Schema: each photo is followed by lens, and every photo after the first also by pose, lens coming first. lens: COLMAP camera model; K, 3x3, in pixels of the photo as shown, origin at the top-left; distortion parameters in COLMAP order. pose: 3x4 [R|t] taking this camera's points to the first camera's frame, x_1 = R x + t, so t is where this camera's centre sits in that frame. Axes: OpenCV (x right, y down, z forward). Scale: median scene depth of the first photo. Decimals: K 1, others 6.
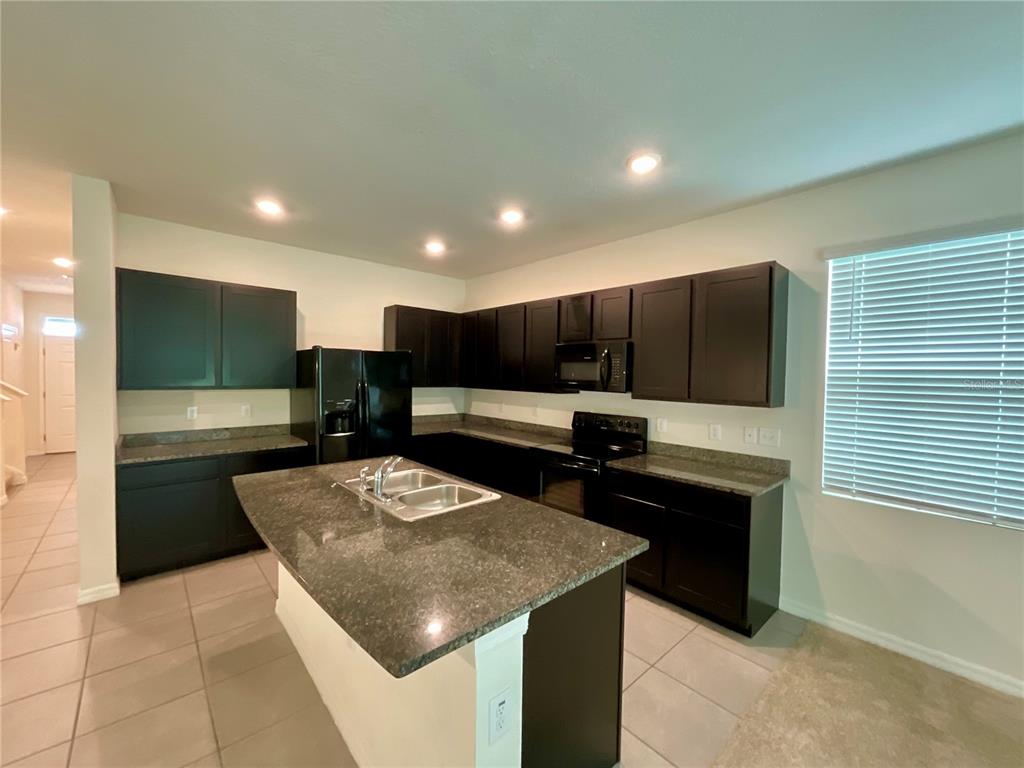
lens RADIAL K [[413.1, 0, 512.0], [0, 413.1, 384.0], [0, 0, 1]] dist [-0.001626, -0.000058]
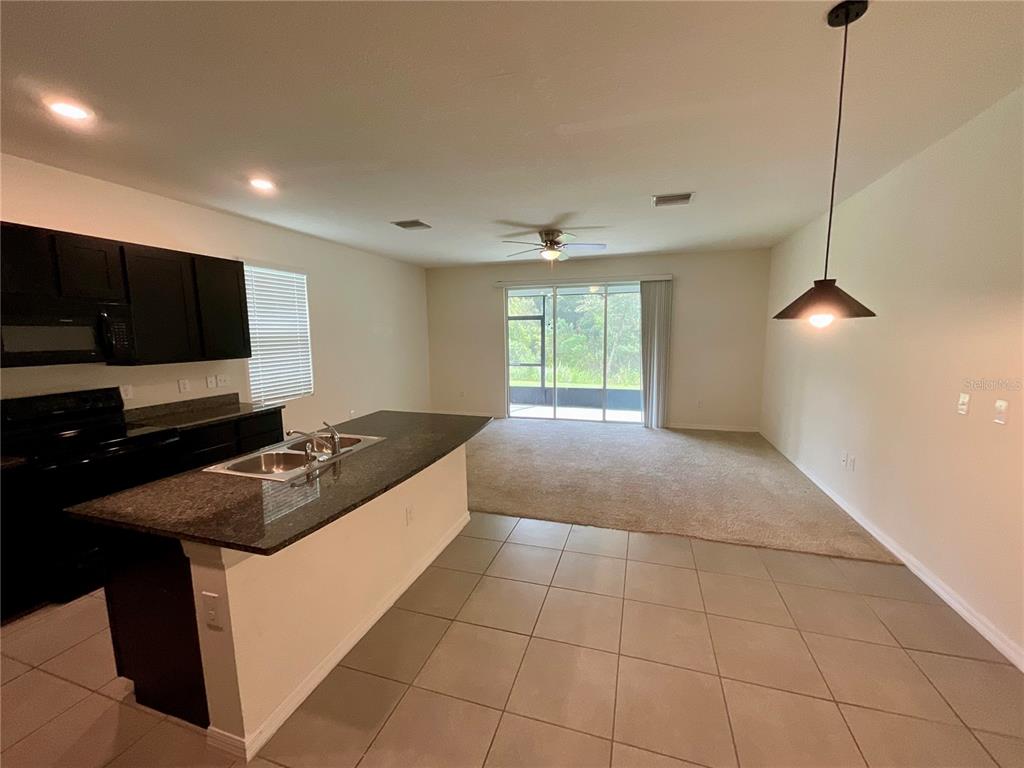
lens RADIAL K [[413.1, 0, 512.0], [0, 413.1, 384.0], [0, 0, 1]] dist [-0.001626, -0.000058]
pose [[-0.509534, -0.120725, 0.851939, -1.078614], [0.024263, 0.987699, 0.154475, -0.054386], [-0.860108, 0.099380, -0.500337, 0.828054]]
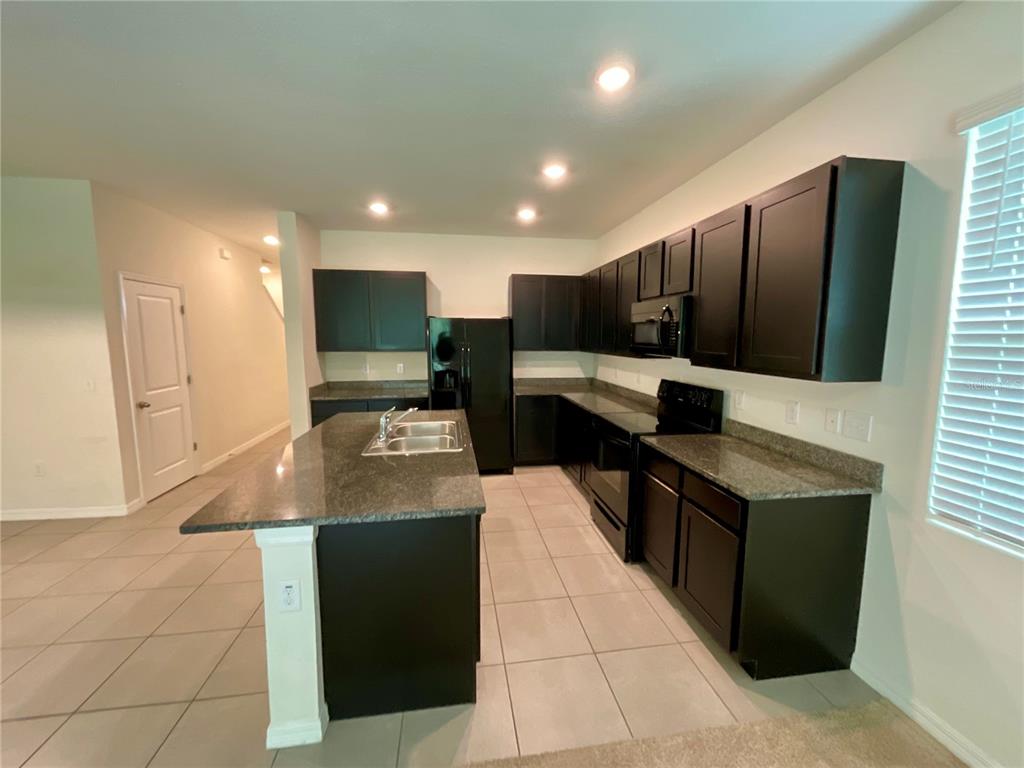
lens RADIAL K [[408.9, 0, 509.3], [0, 408.9, 386.0], [0, 0, 1]] dist [-0.000665, -0.000832]
pose [[0.838088, 0.050812, -0.543164, 0.488912], [-0.002006, 0.995933, 0.090072, 0.004381], [0.545532, -0.074399, 0.834781, 0.133236]]
